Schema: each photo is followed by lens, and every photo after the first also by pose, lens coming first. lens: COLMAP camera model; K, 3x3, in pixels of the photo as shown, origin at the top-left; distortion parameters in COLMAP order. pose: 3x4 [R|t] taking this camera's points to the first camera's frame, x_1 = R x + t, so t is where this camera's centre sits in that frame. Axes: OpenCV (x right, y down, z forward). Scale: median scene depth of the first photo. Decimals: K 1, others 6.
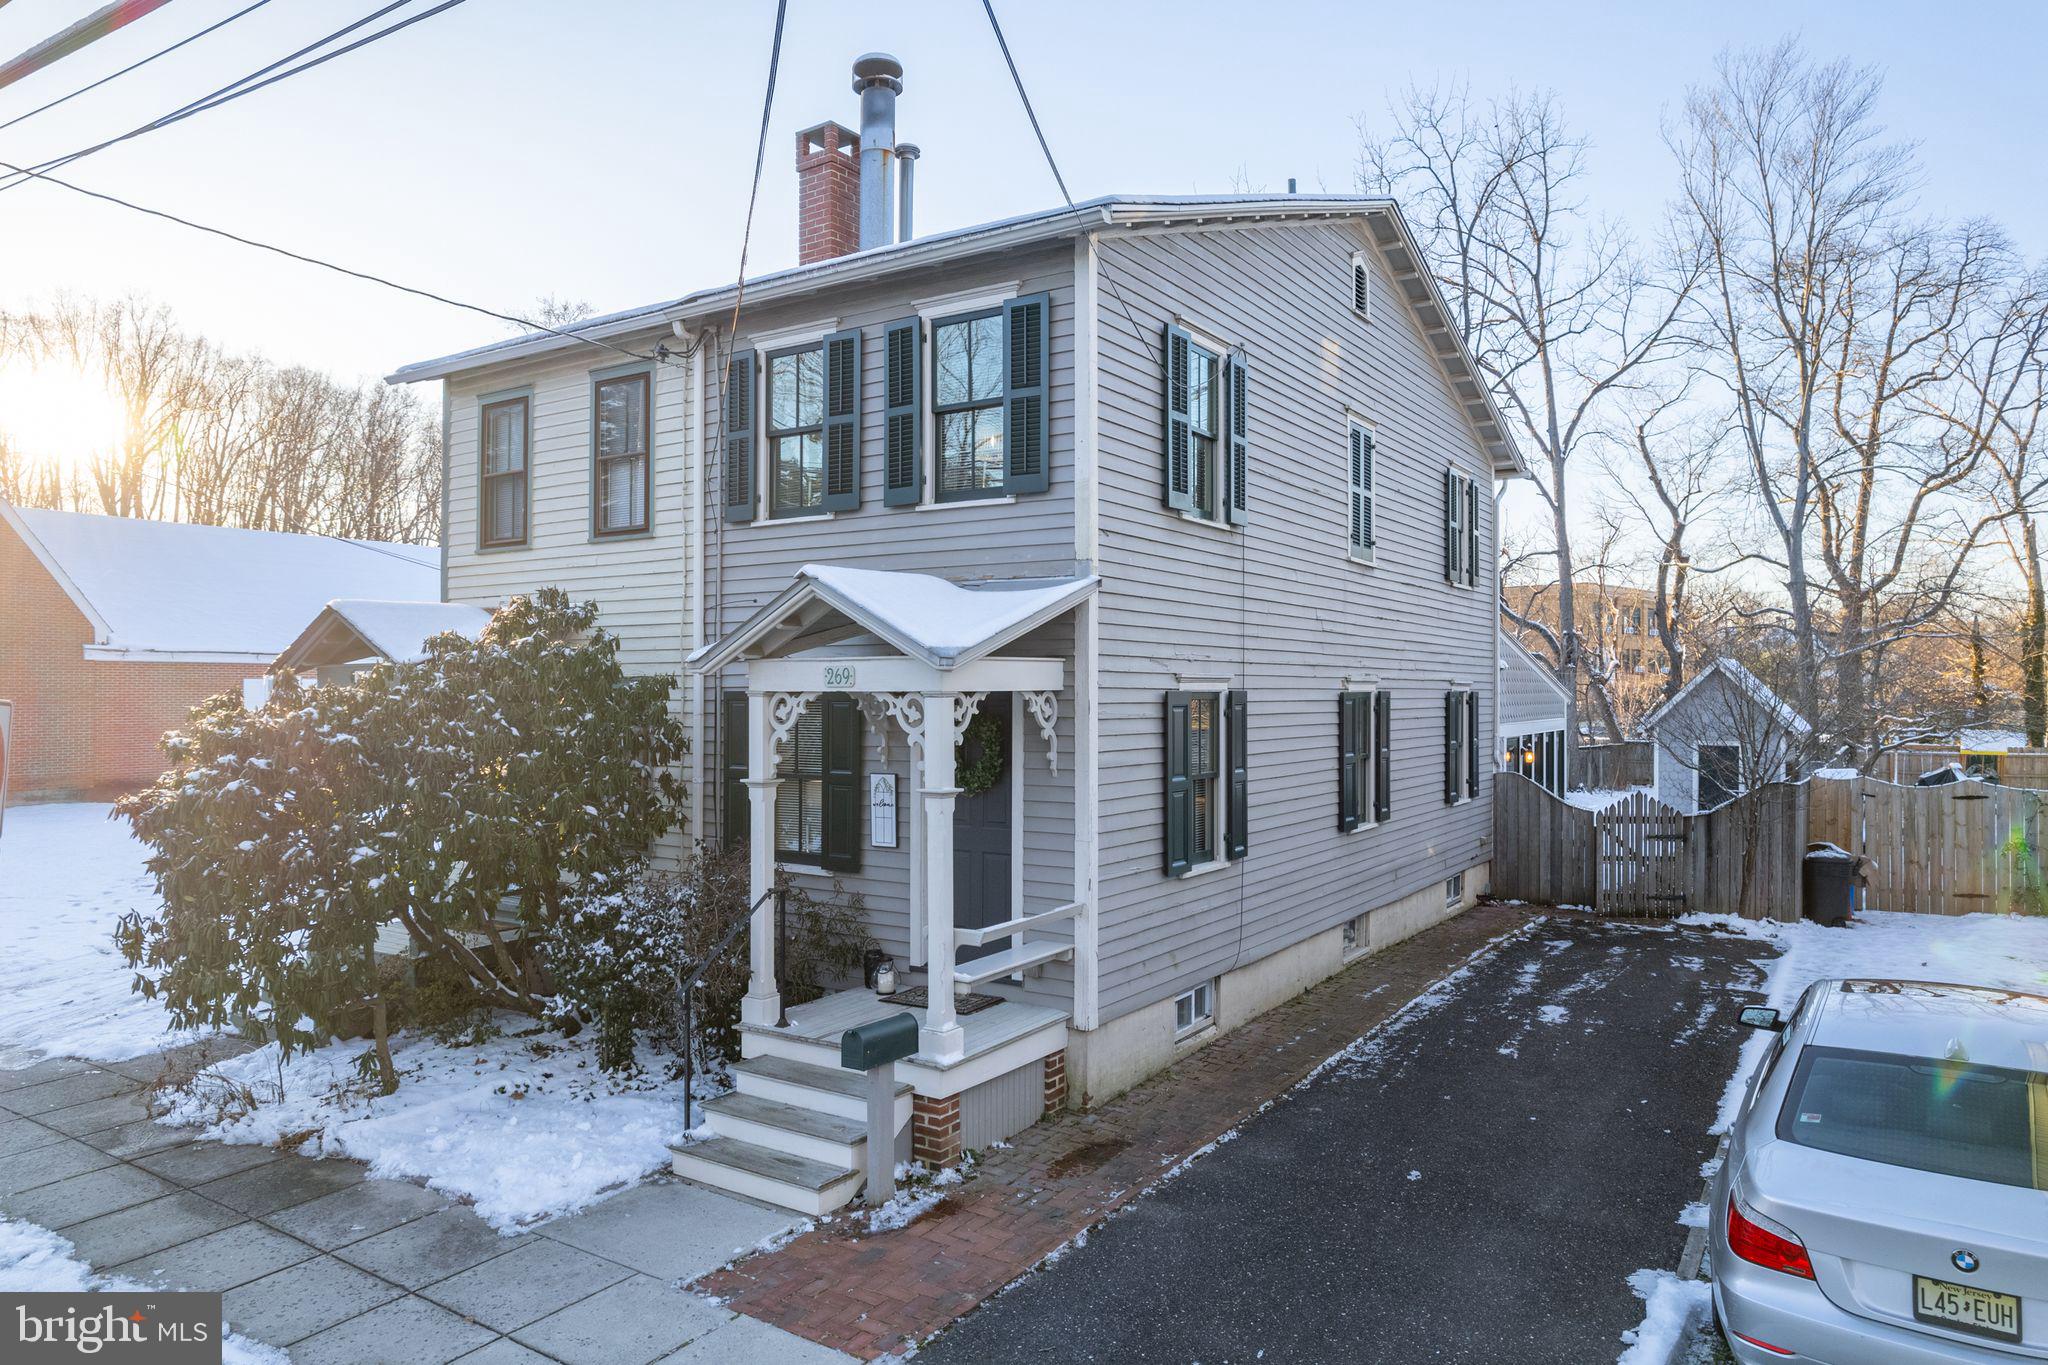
lens RADIAL K [[1317.6, 0, 1023.0], [0, 1317.6, 685.3], [0, 0, 1]] dist [-0.023182, 0.005169]
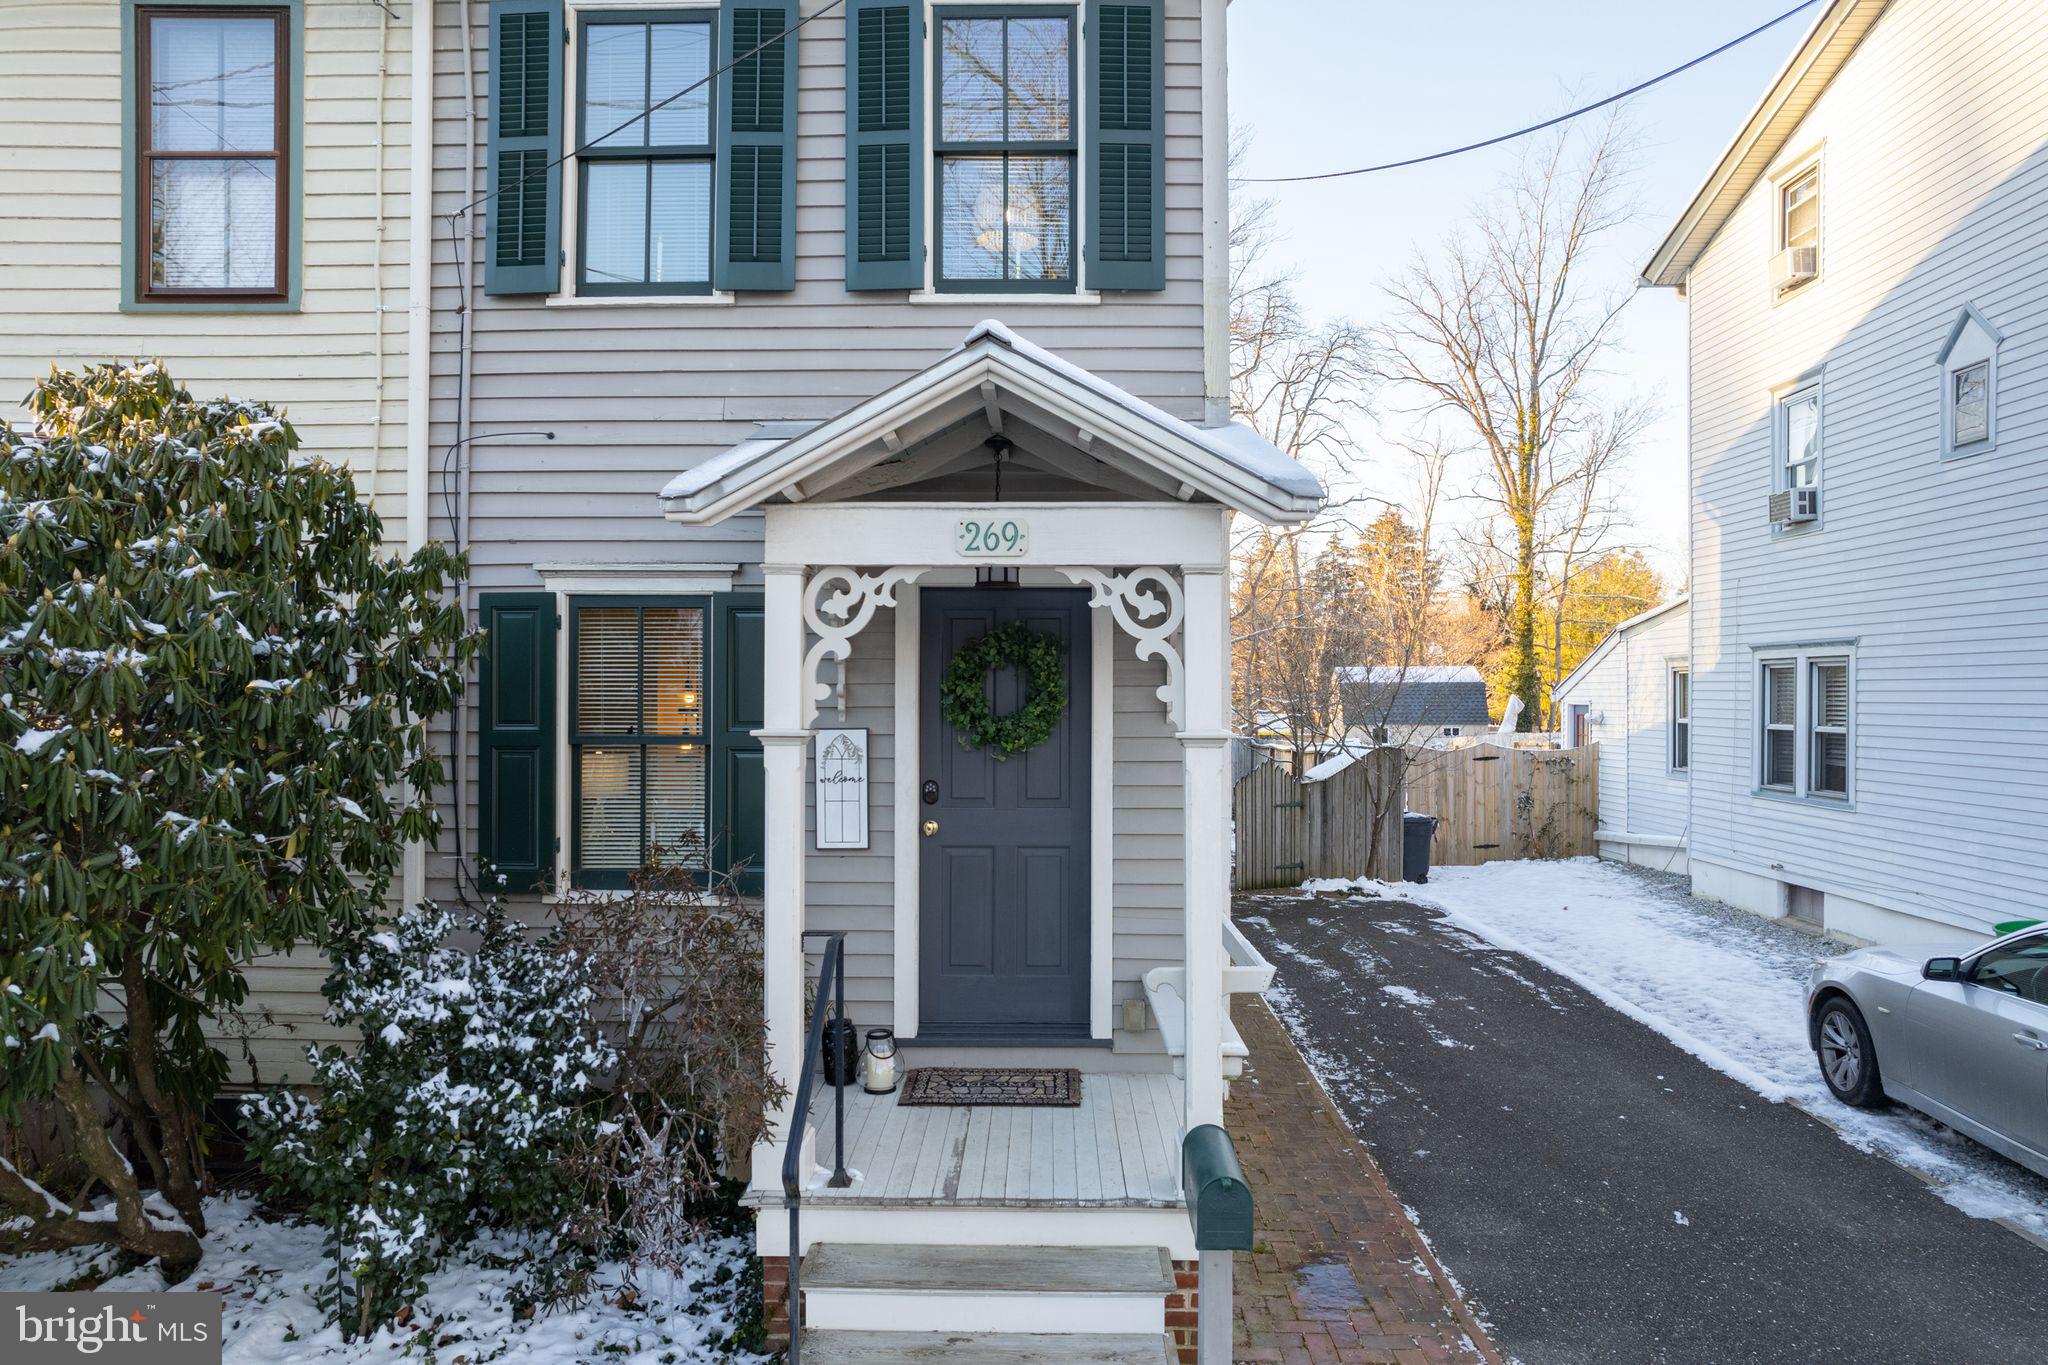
lens RADIAL K [[1317.6, 0, 1024.3], [0, 1317.6, 688.4], [0, 0, 1]] dist [-0.023182, 0.005169]
pose [[0.847240, 0.003261, 0.531200, -0.369467], [-0.003036, 0.999995, -0.001297, 0.050418], [-0.531201, -0.000514, 0.847246, 0.453638]]
